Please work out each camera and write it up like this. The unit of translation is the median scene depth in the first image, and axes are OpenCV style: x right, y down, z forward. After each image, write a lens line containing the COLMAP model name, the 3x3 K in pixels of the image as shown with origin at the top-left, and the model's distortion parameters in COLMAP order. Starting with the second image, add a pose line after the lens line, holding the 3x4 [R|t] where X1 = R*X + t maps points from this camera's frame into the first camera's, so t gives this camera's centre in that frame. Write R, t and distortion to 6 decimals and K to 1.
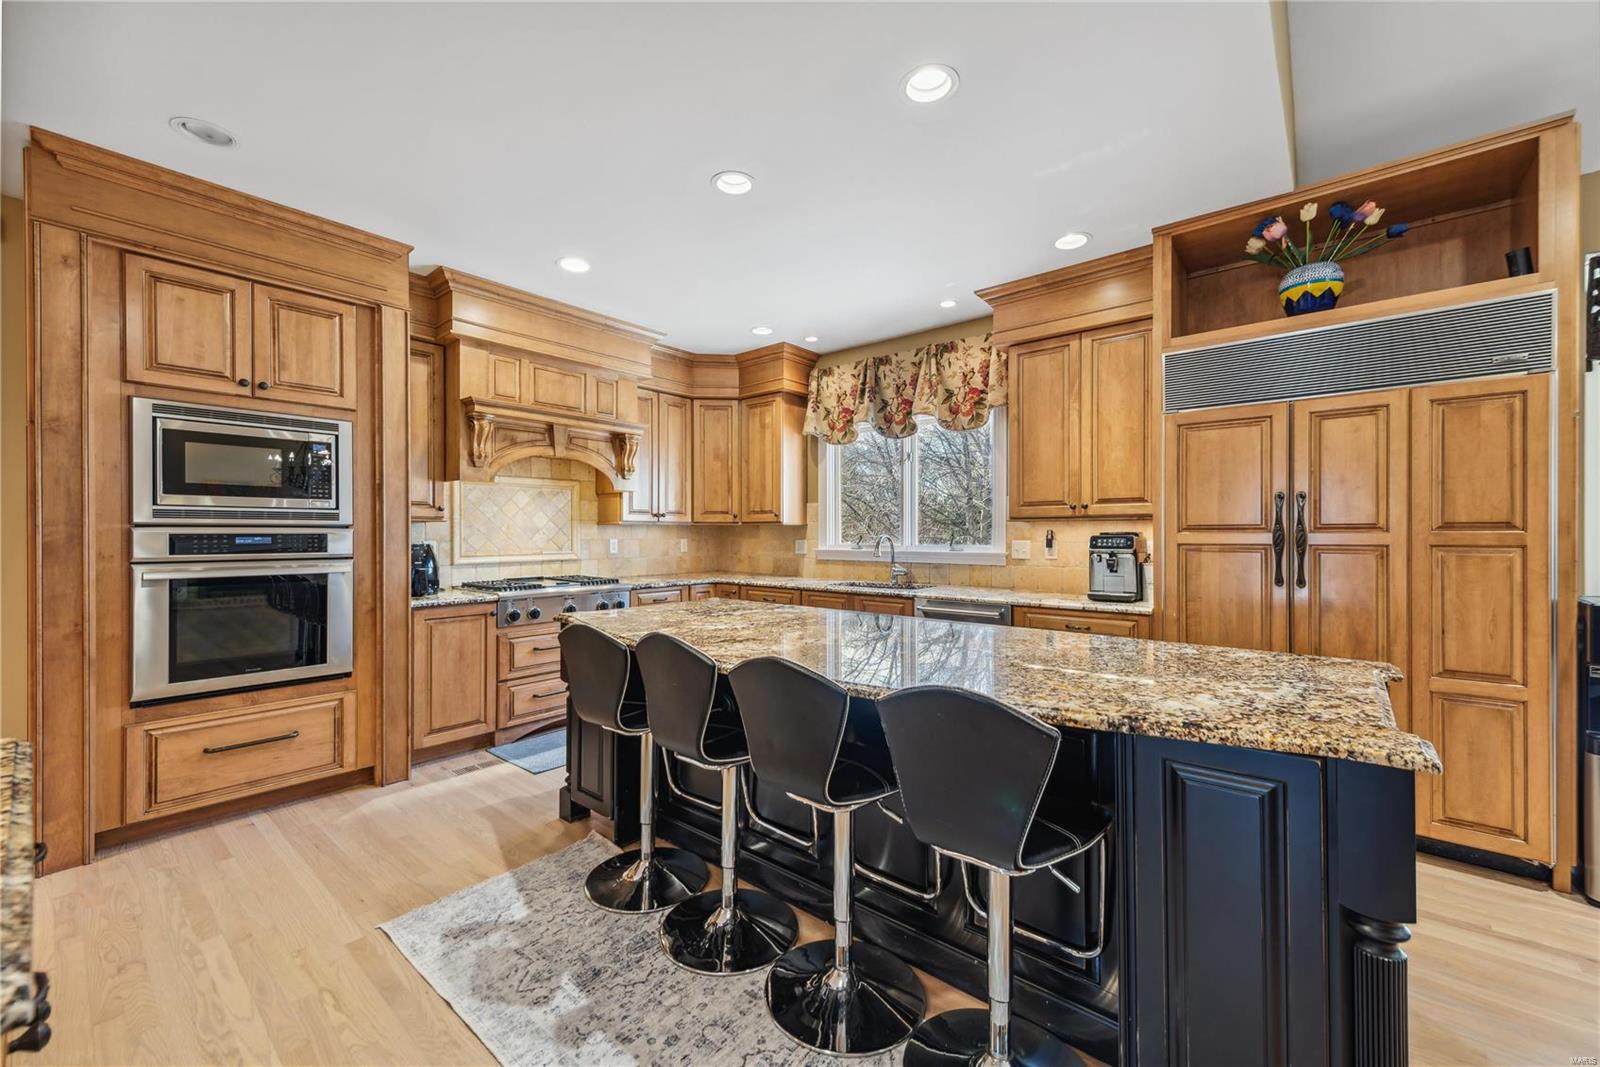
lens RADIAL K [[644.4, 0, 835.8], [0, 644.4, 532.1], [0, 0, 1]] dist [0.001578, -0.000755]
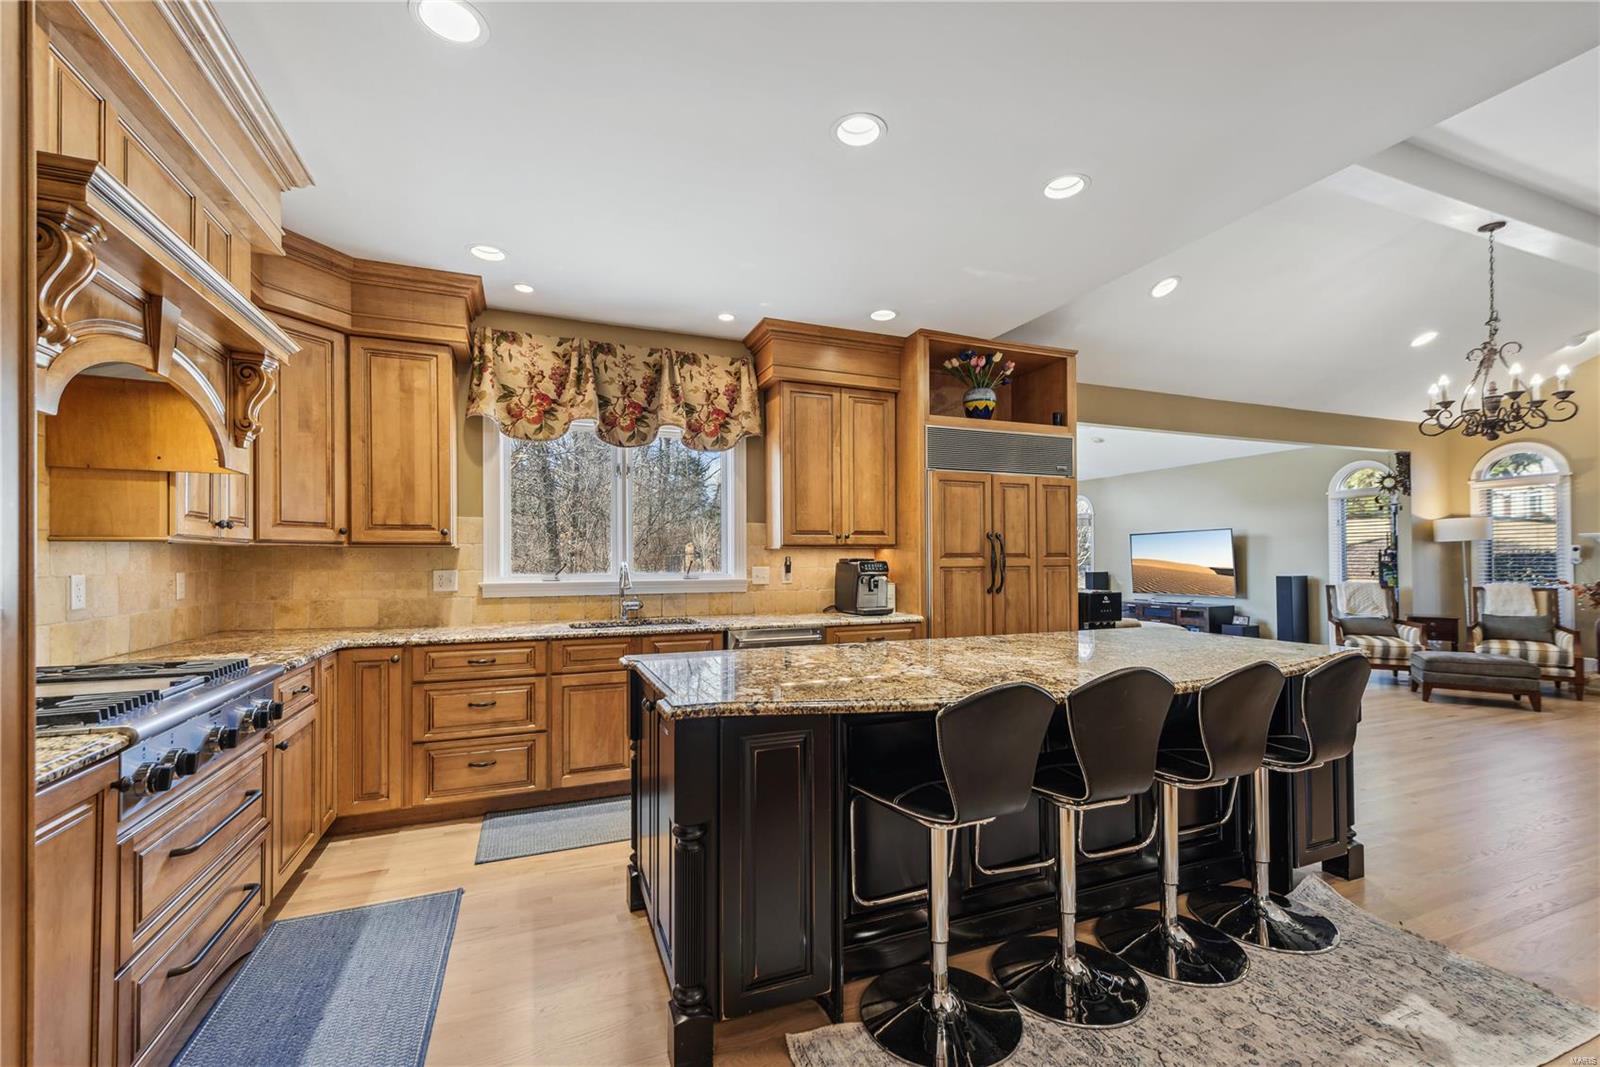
lens RADIAL K [[644.4, 0, 796.2], [0, 644.4, 557.2], [0, 0, 1]] dist [0.001578, -0.000755]
pose [[0.475949, 0.001393, 0.879472, -0.580971], [0.001096, 0.999997, -0.002177, -0.000080], [-0.879472, 0.002000, 0.475946, 0.440259]]
